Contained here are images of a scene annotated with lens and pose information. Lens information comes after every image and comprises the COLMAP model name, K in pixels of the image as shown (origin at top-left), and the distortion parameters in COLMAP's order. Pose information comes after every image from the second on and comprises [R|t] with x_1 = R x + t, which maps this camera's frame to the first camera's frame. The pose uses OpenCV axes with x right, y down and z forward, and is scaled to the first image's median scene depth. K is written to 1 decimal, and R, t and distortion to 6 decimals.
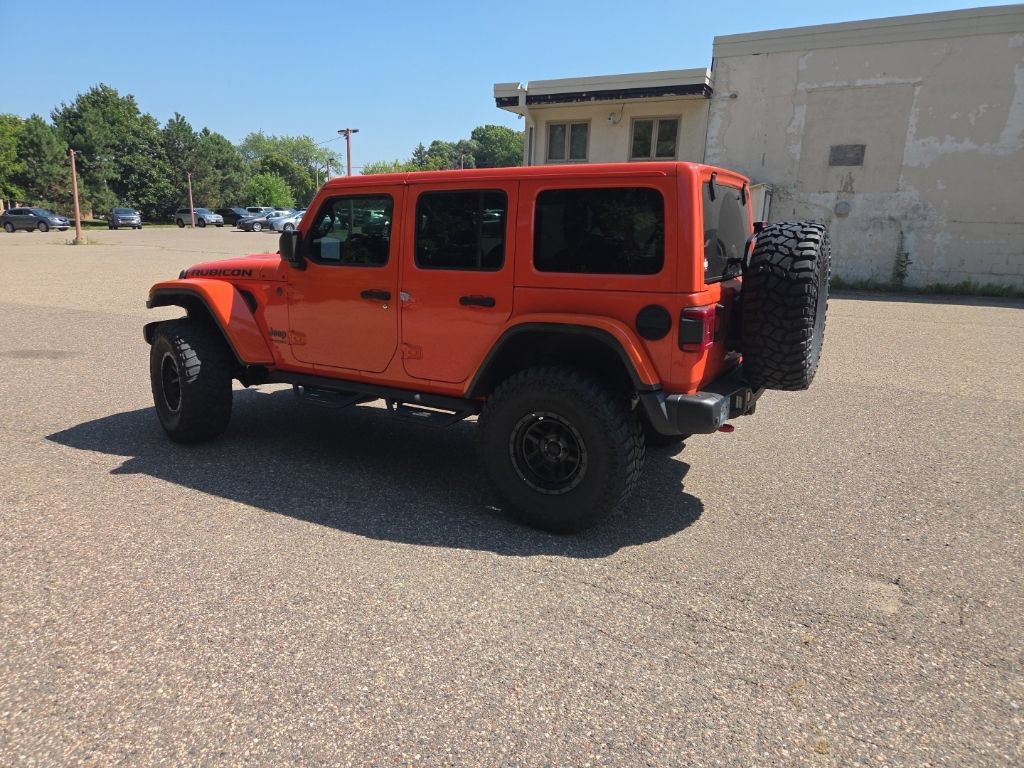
lens RADIAL K [[683.8, 0, 504.2], [0, 683.8, 382.8], [0, 0, 1]] dist [0.071322, -0.054783]
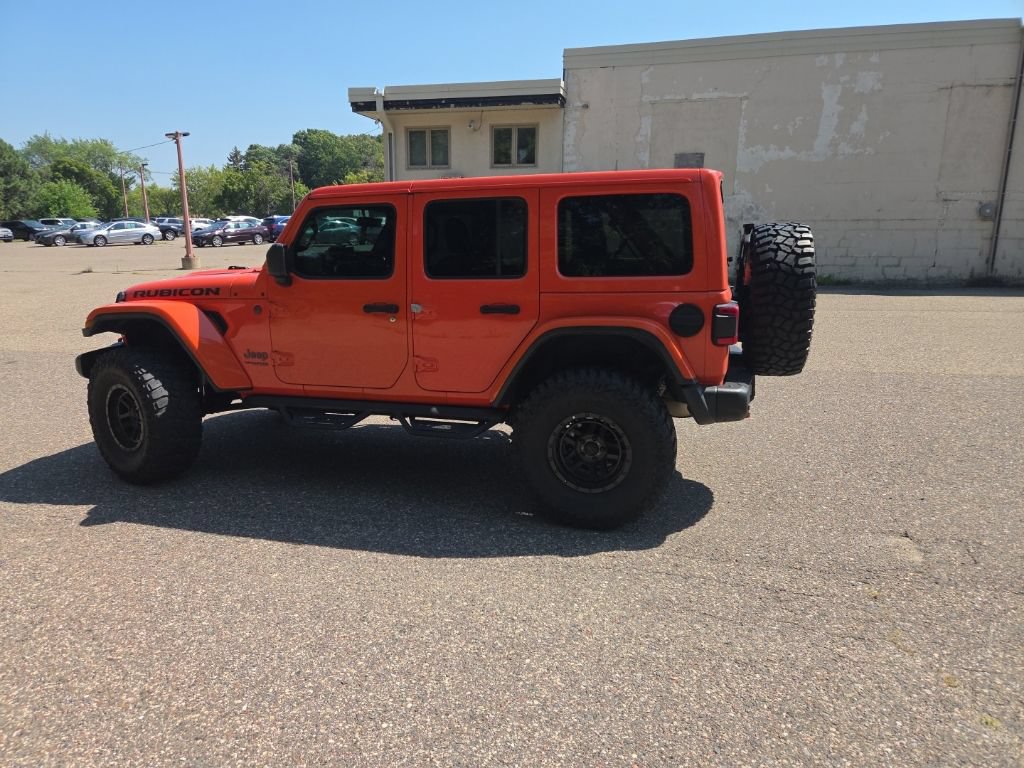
lens RADIAL K [[683.8, 0, 498.6], [0, 683.8, 389.4], [0, 0, 1]] dist [0.071322, -0.054783]
pose [[0.972398, -0.075728, 0.220697, -0.070834], [0.075506, 0.997101, 0.009453, -0.003083], [-0.220773, 0.007472, 0.975297, 0.006665]]
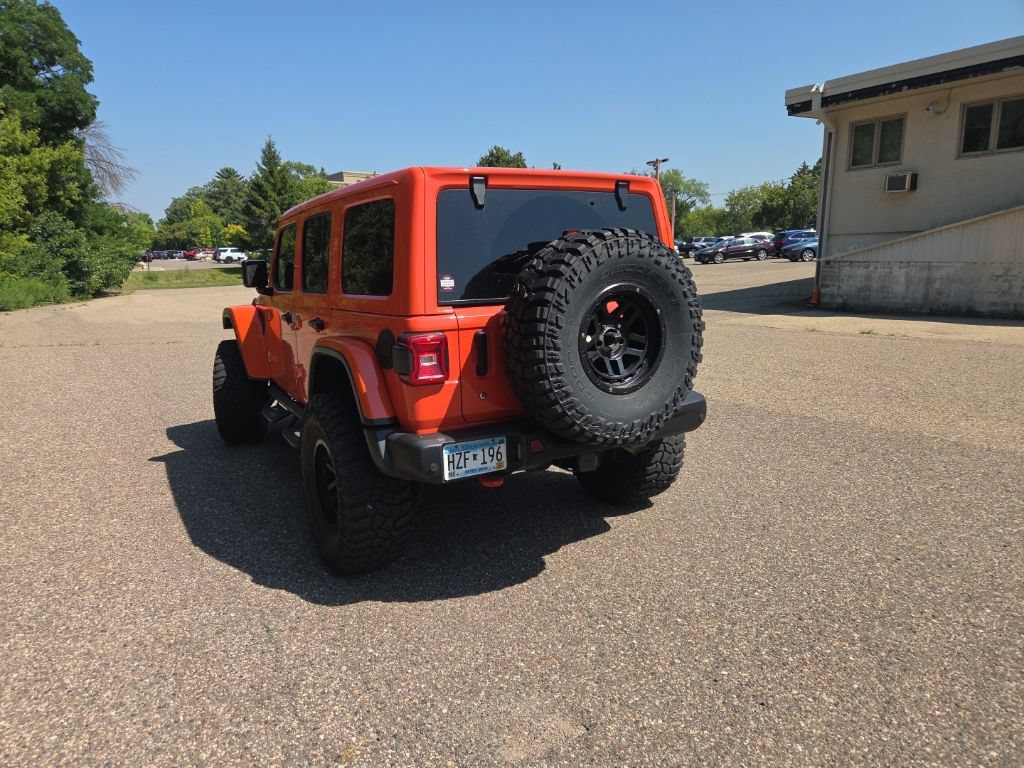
lens RADIAL K [[683.8, 0, 497.8], [0, 683.8, 380.0], [0, 0, 1]] dist [0.071322, -0.054783]
pose [[0.858397, 0.053218, -0.510217, 0.181646], [-0.076855, 0.996720, -0.025340, -0.008482], [0.507195, 0.060965, 0.859672, 0.072695]]
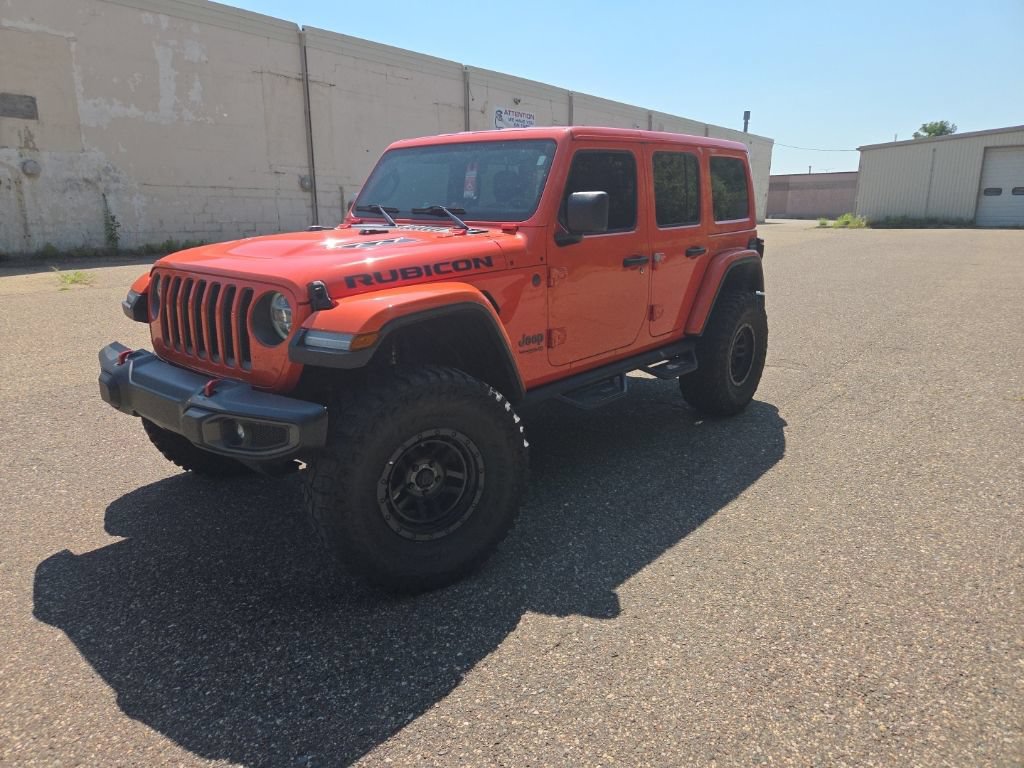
lens RADIAL K [[683.8, 0, 503.6], [0, 683.8, 375.2], [0, 0, 1]] dist [0.071322, -0.054783]
pose [[0.190582, -0.258093, 0.947136, -0.326986], [0.220568, 0.951409, 0.214875, -0.062897], [-0.956571, 0.167956, 0.238248, 0.278191]]
